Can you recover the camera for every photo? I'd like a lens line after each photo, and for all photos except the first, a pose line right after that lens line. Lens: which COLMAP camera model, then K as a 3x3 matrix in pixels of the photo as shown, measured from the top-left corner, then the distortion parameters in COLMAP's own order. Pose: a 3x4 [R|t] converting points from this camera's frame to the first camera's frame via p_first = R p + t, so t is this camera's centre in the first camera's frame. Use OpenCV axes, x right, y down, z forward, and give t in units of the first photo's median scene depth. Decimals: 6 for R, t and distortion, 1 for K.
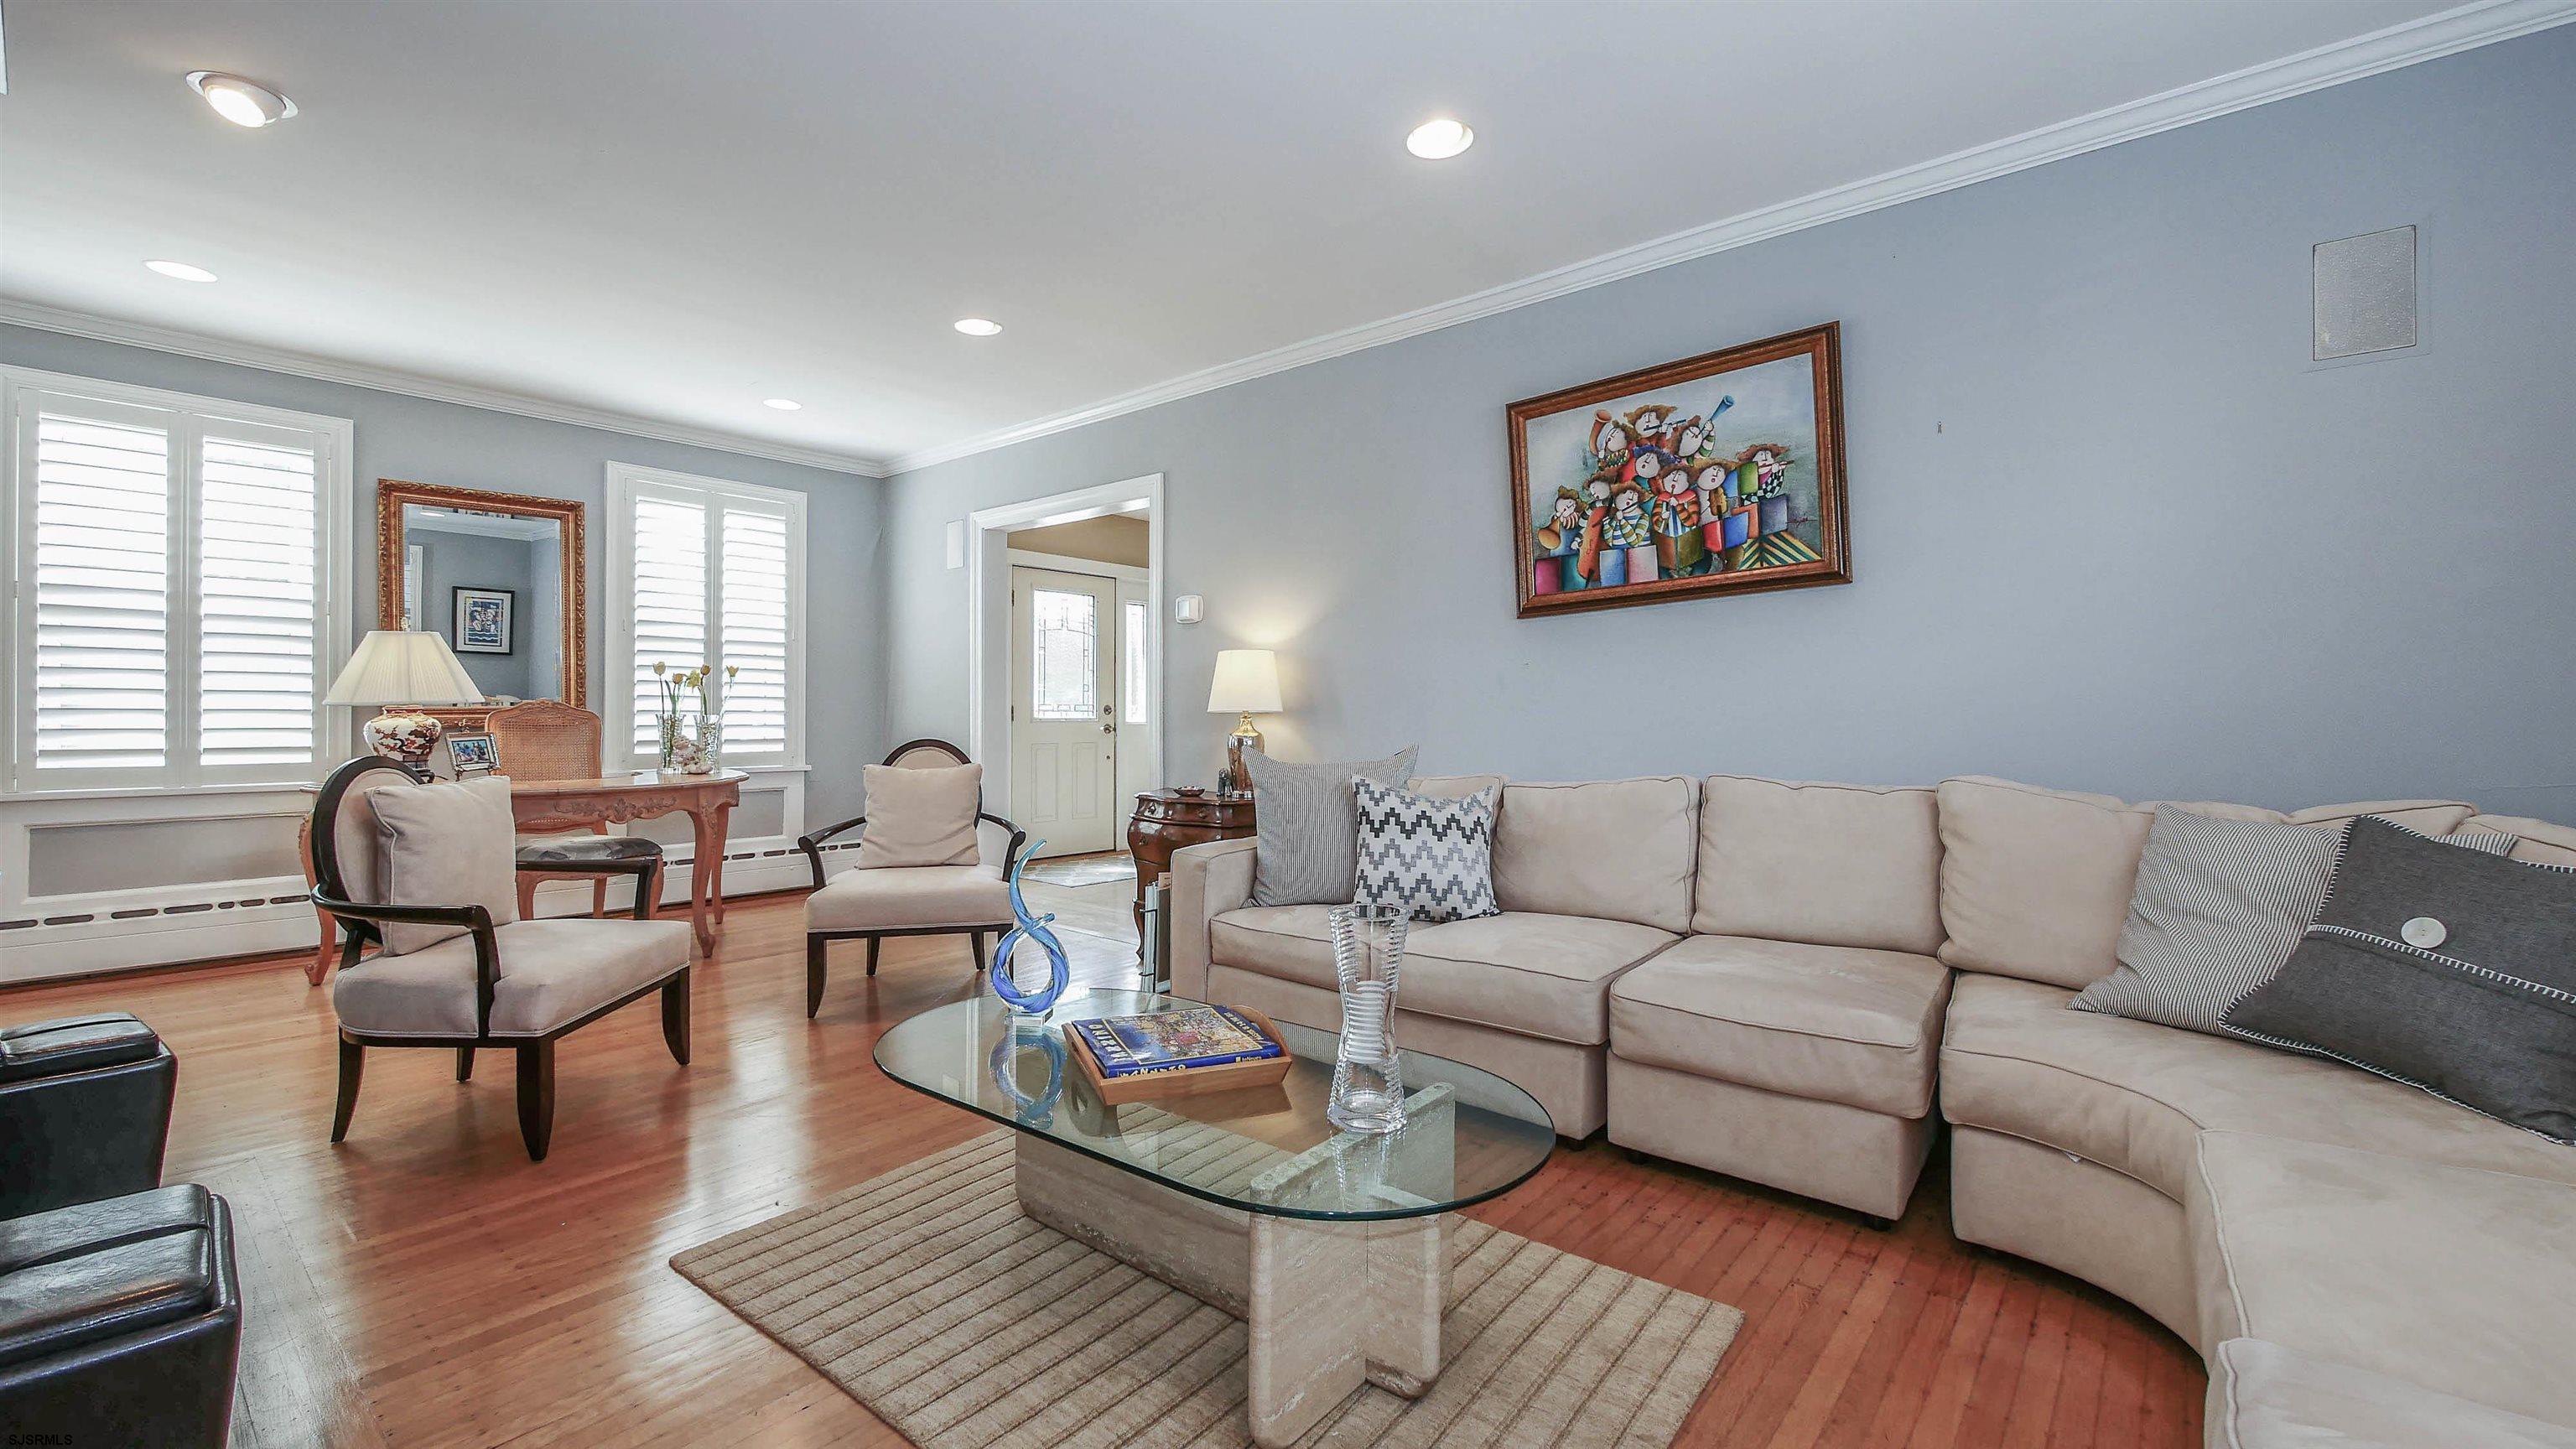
lens RADIAL K [[1054.5, 0, 1264.0], [0, 1054.5, 715.3], [0, 0, 1]] dist [-0.000763, 0.000069]
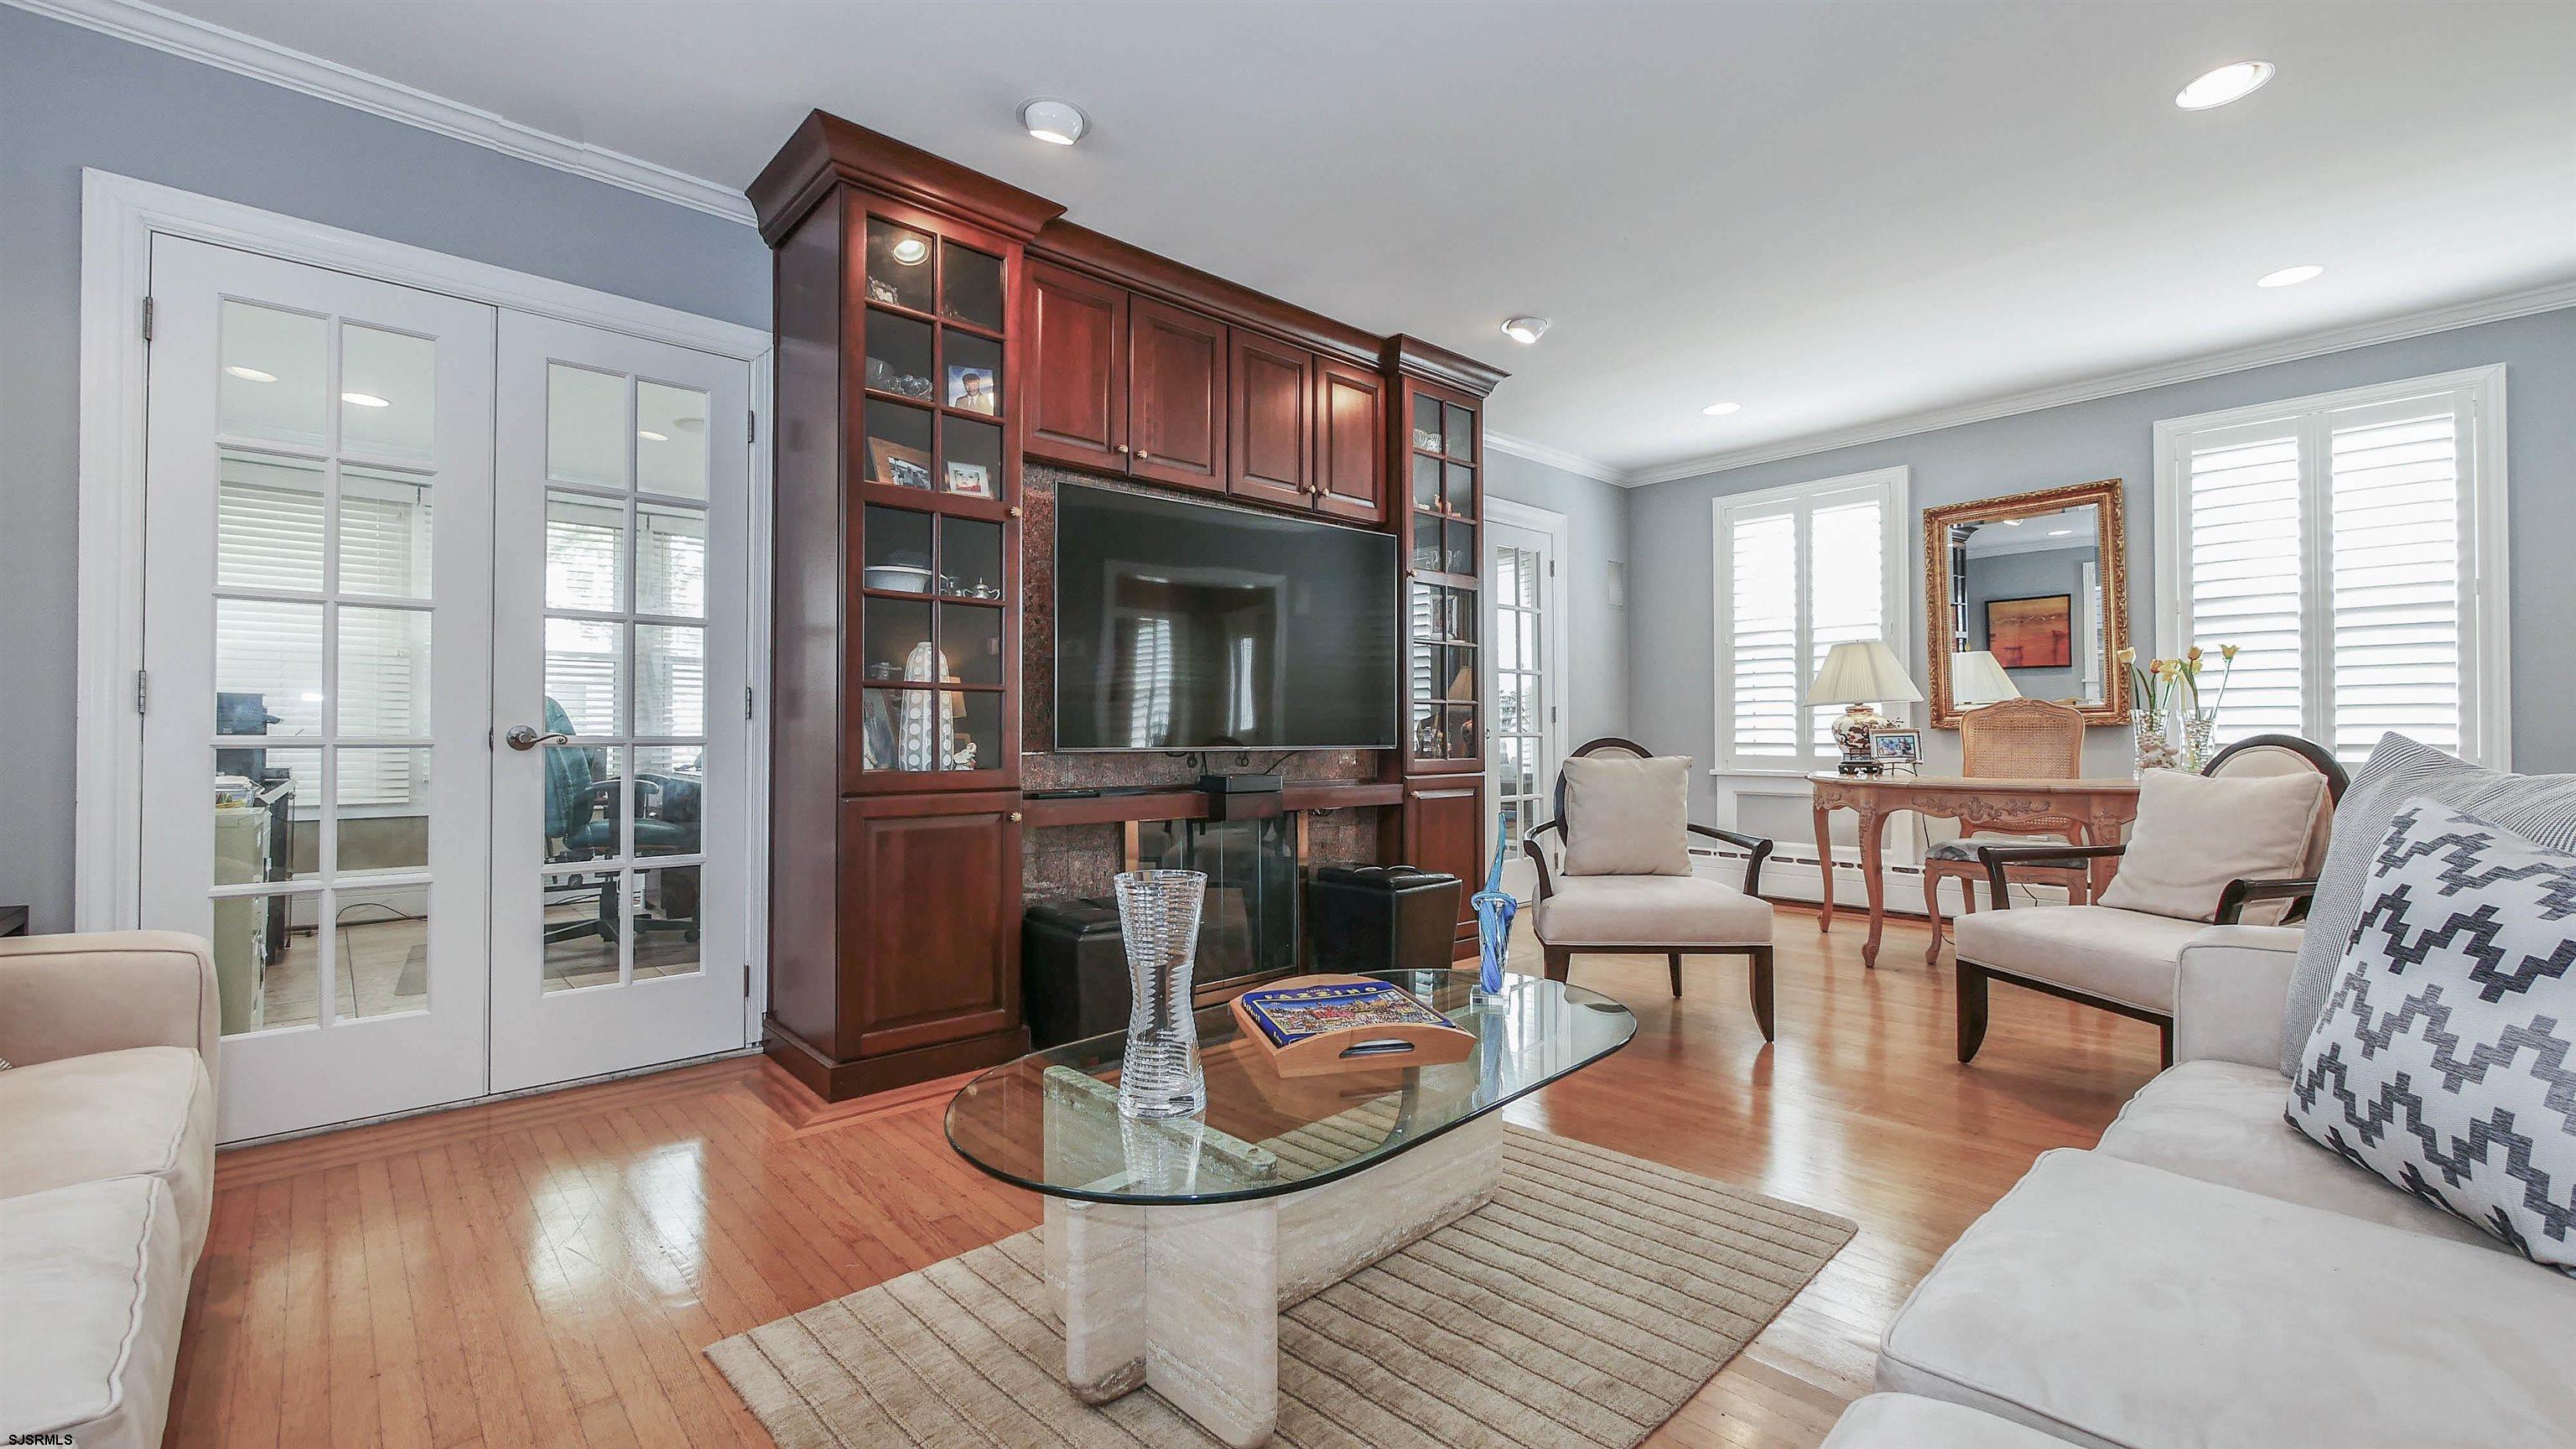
lens RADIAL K [[1079.7, 0, 1288.0], [0, 1079.7, 724.5], [0, 0, 1]] dist [-0.002625, -0.000405]
pose [[-0.089853, -0.001877, -0.995953, 0.341026], [0.015934, 0.999868, -0.003322, 0.001453], [0.995828, -0.016168, -0.089811, 0.366967]]
